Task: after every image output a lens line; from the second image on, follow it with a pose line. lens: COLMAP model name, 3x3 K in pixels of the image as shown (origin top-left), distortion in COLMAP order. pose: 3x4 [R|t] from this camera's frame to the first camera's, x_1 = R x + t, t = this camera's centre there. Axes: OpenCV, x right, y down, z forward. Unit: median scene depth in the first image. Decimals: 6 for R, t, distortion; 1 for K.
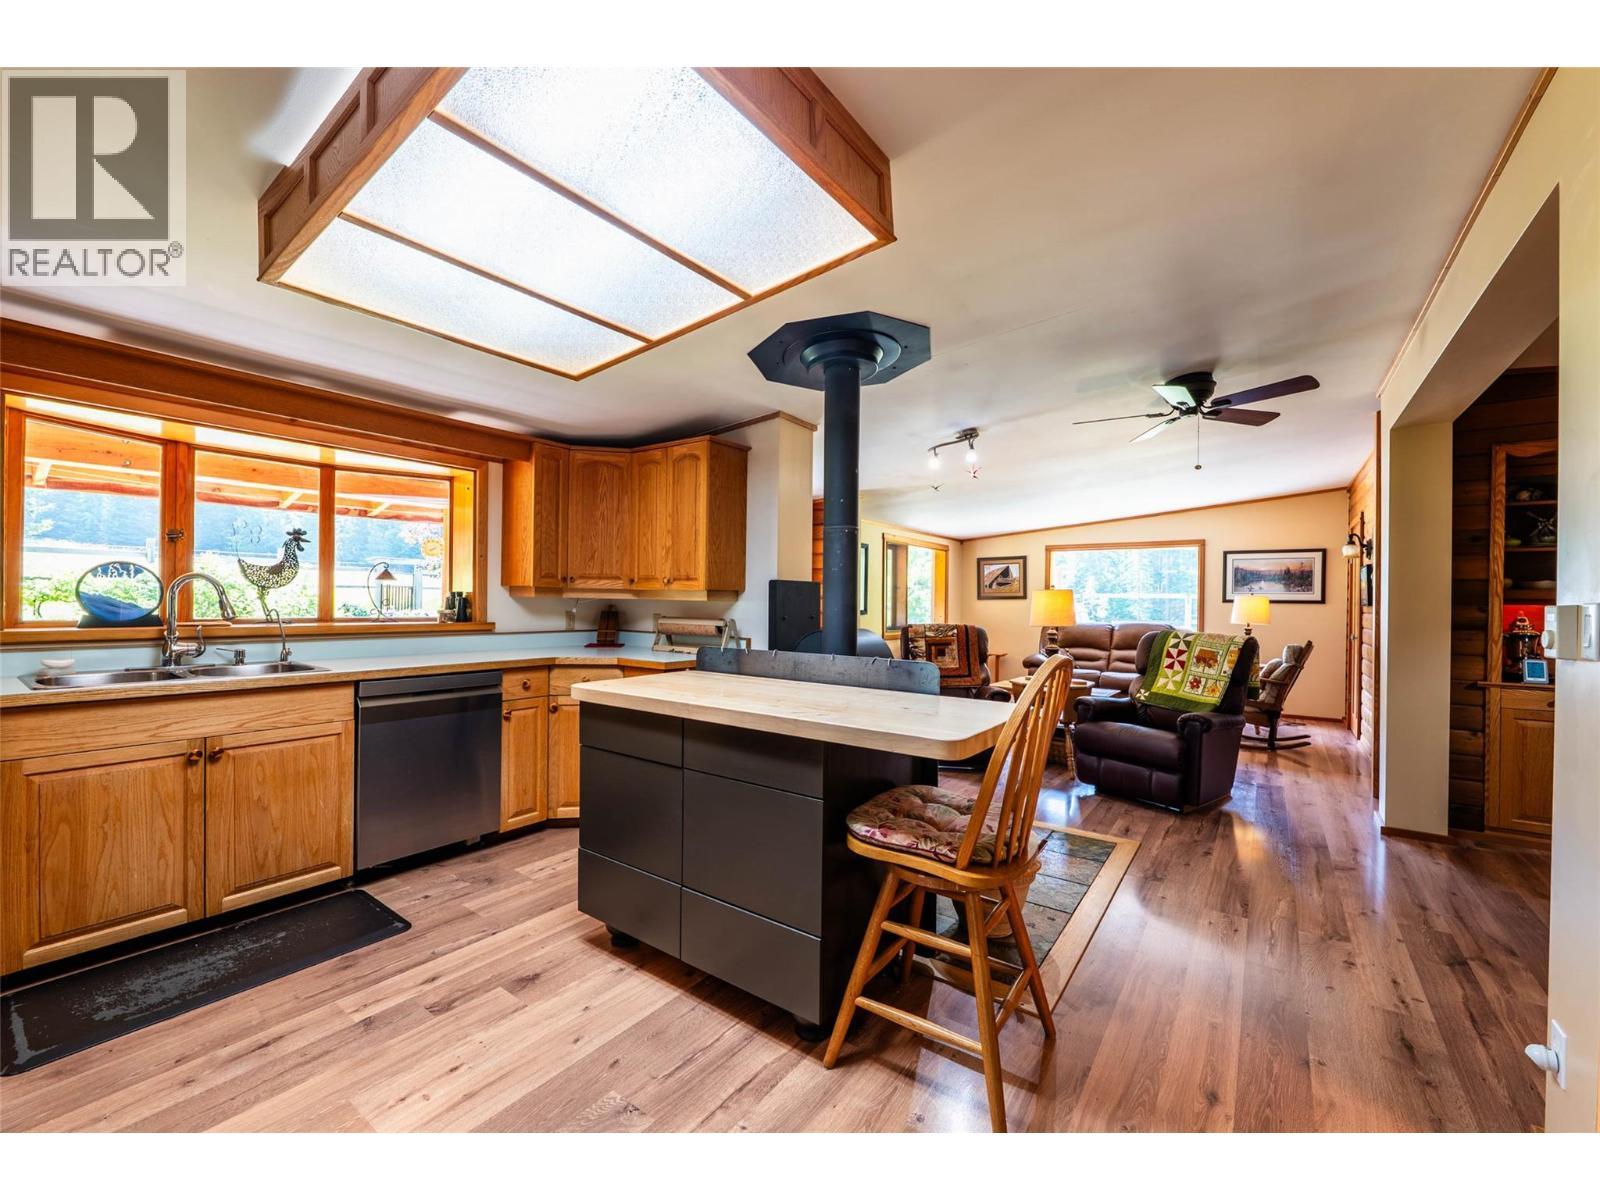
lens RADIAL K [[653.4, 0, 799.8], [0, 653.4, 605.1], [0, 0, 1]] dist [-0.014012, 0.001336]
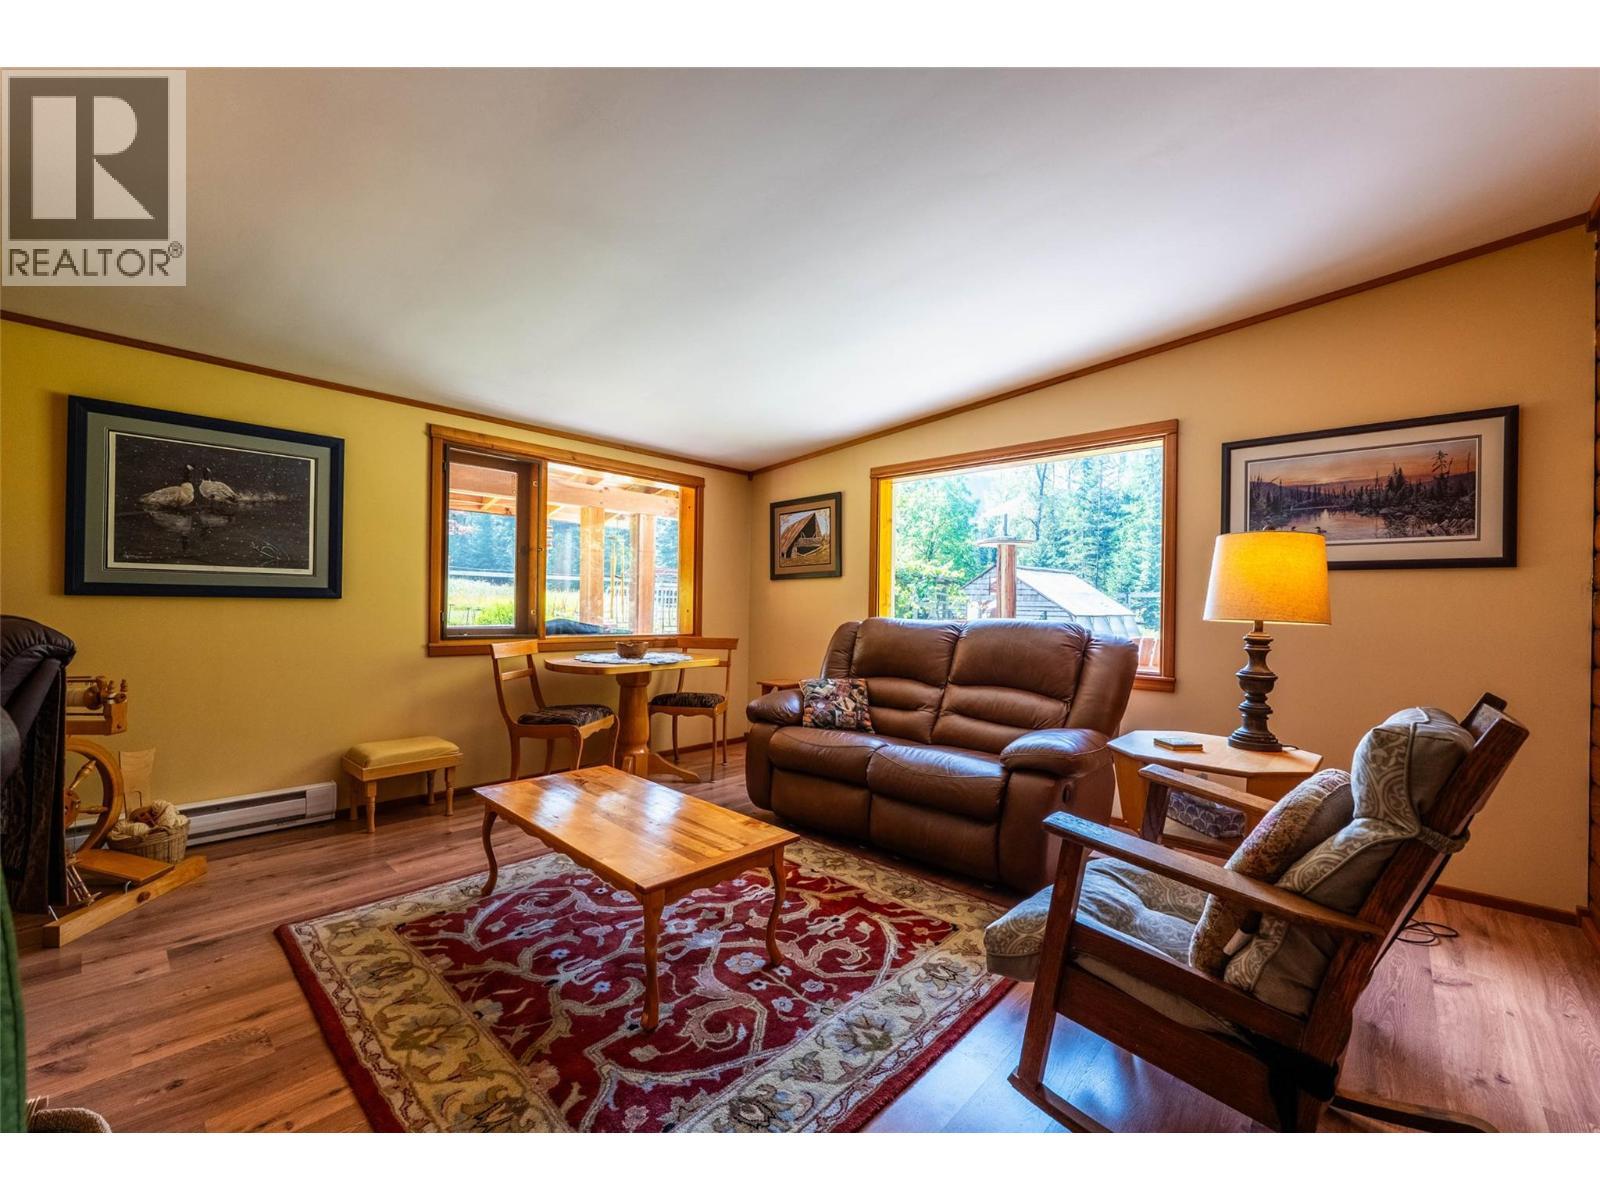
lens RADIAL K [[653.4, 0, 800.4], [0, 653.4, 606.6], [0, 0, 1]] dist [-0.014012, 0.001336]
pose [[0.993574, 0.001891, -0.113172, 0.819381], [-0.002575, 0.999979, -0.005892, 0.037742], [0.113159, 0.006145, 0.993558, 1.072063]]
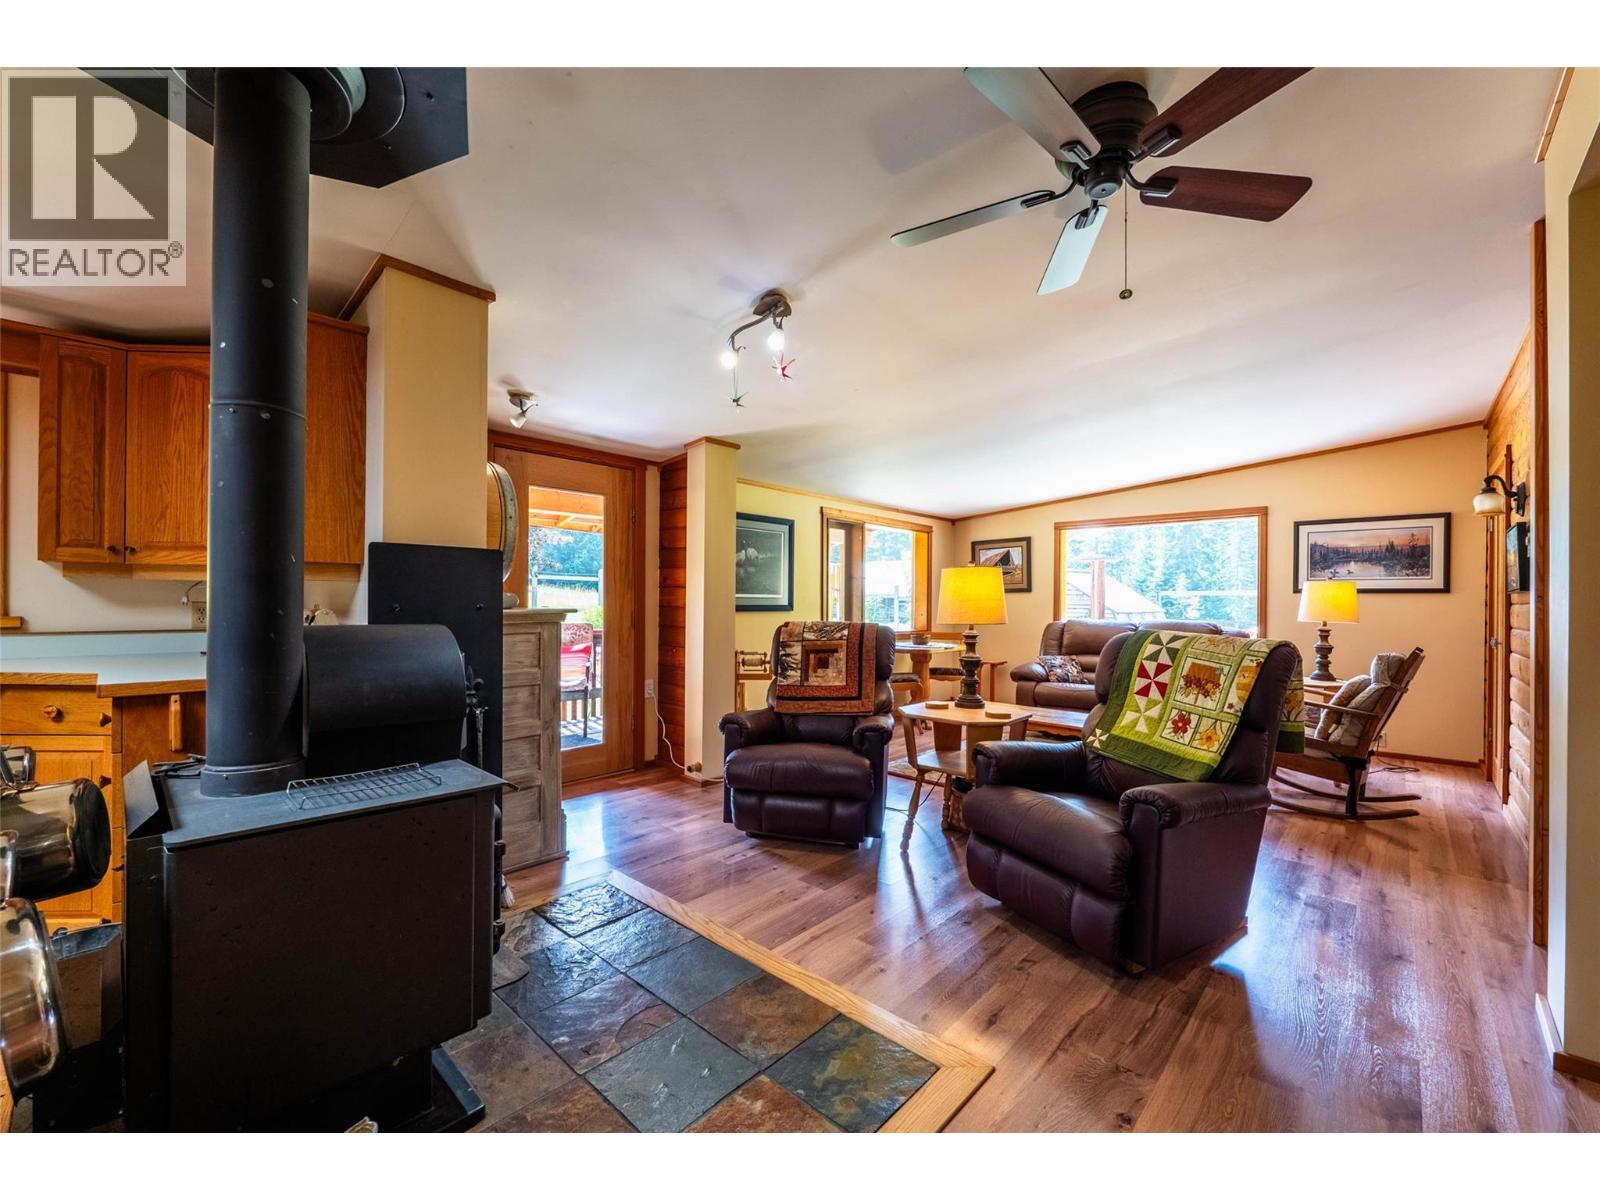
lens RADIAL K [[653.4, 0, 798.9], [0, 653.4, 605.3], [0, 0, 1]] dist [-0.014012, 0.001336]
pose [[0.992654, -0.003890, -0.120928, 0.362977], [0.003514, 0.999988, -0.003330, 0.018577], [0.120940, 0.002881, 0.992656, 0.414710]]
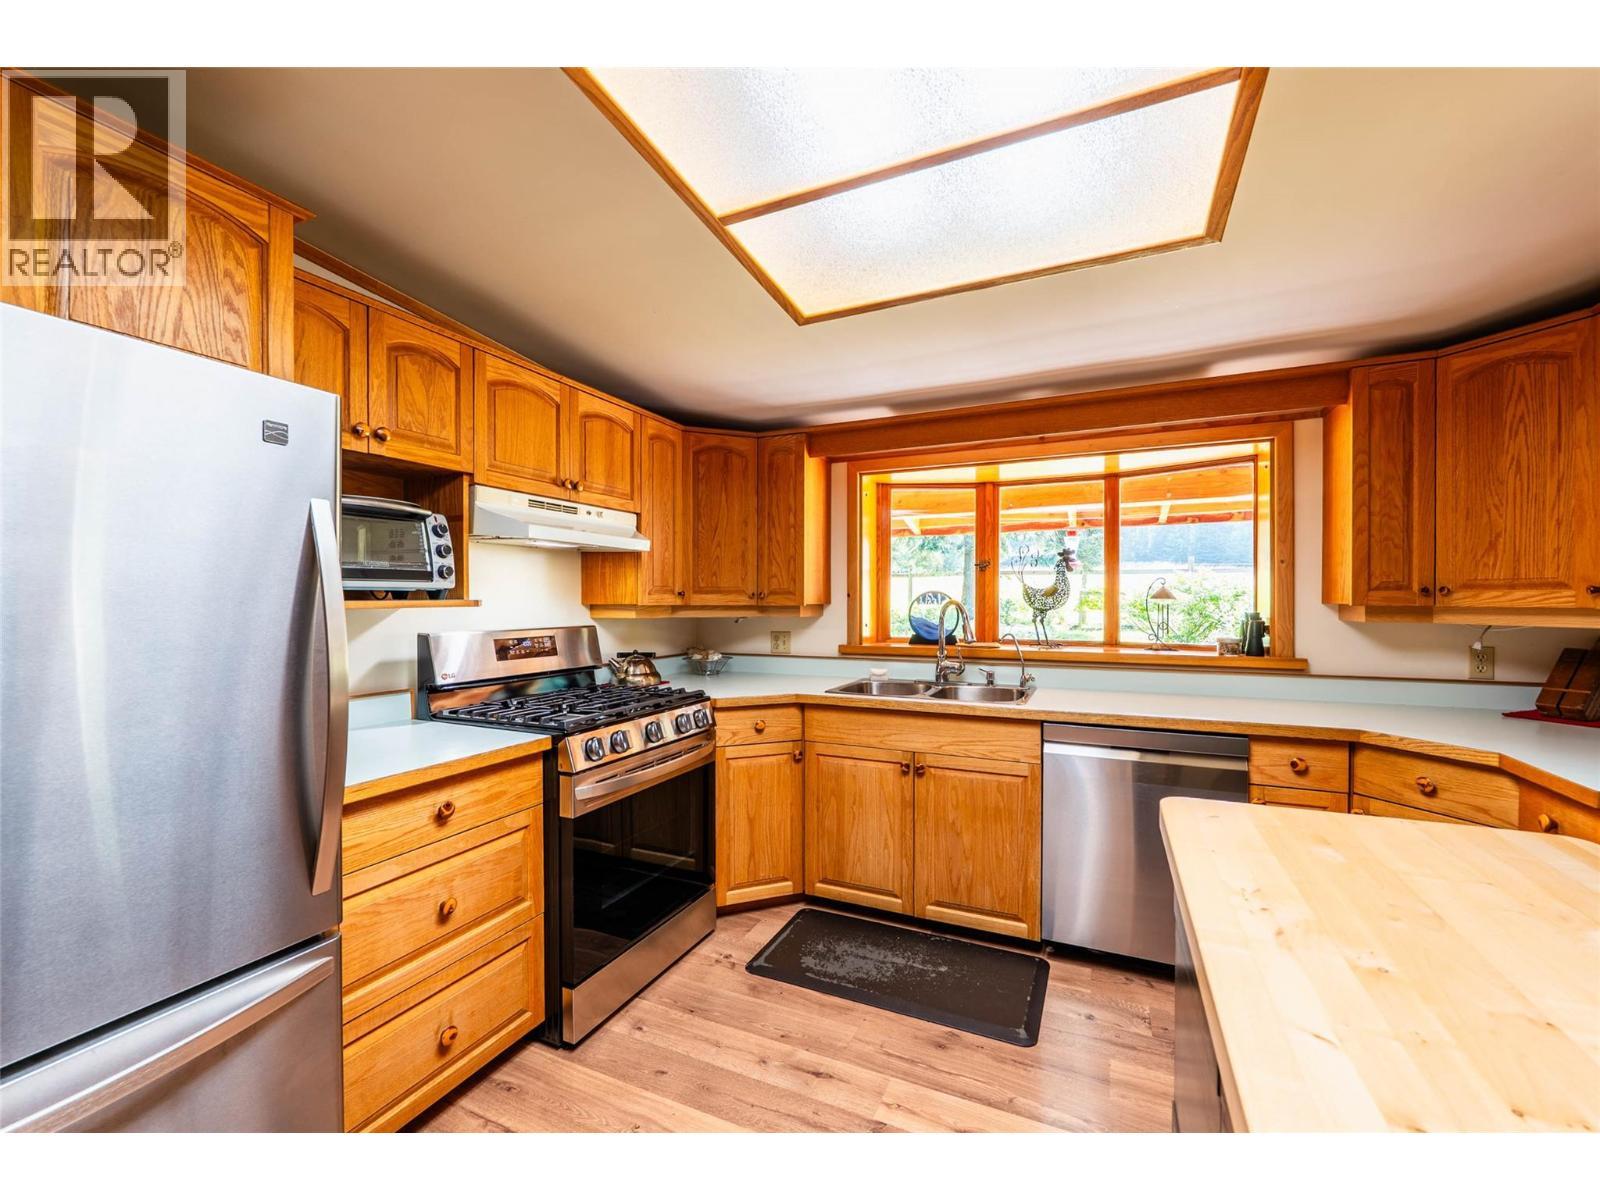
lens RADIAL K [[653.4, 0, 803.2], [0, 653.4, 604.3], [0, 0, 1]] dist [-0.014012, 0.001336]
pose [[0.195183, -0.007577, -0.980738, 0.074289], [-0.003514, 0.999958, -0.008424, -0.020223], [0.980761, 0.005090, 0.195148, 0.338368]]
